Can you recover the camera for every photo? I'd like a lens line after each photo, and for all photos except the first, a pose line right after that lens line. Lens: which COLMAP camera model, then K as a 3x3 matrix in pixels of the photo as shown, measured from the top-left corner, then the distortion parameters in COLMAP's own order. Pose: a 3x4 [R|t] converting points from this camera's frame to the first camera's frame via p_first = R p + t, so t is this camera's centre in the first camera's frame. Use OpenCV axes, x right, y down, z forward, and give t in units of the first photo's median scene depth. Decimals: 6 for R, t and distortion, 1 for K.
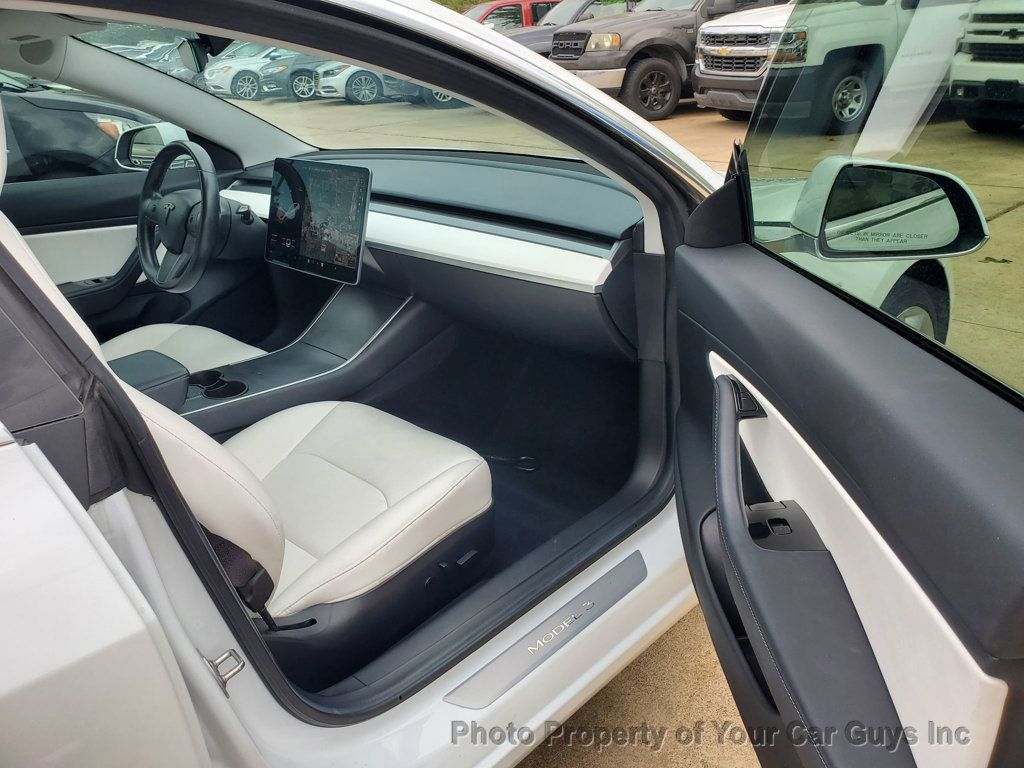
lens RADIAL K [[777.8, 0, 508.5], [0, 777.8, 369.8], [0, 0, 1]] dist [-0.056936, 0.071135]
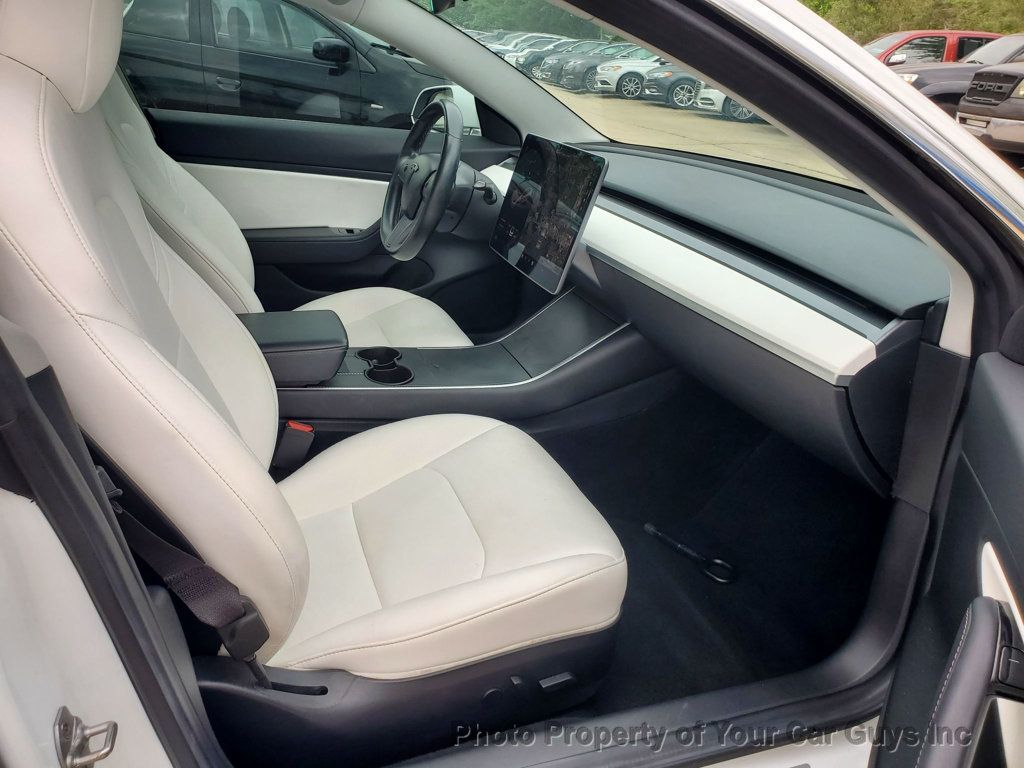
lens RADIAL K [[789.9, 0, 516.6], [0, 789.9, 356.8], [0, 0, 1]] dist [0.038825, -0.066011]
pose [[0.891428, 0.259562, -0.371462, 0.082813], [-0.273926, 0.961640, 0.014592, -0.040635], [0.361000, 0.088745, 0.928334, 0.182408]]
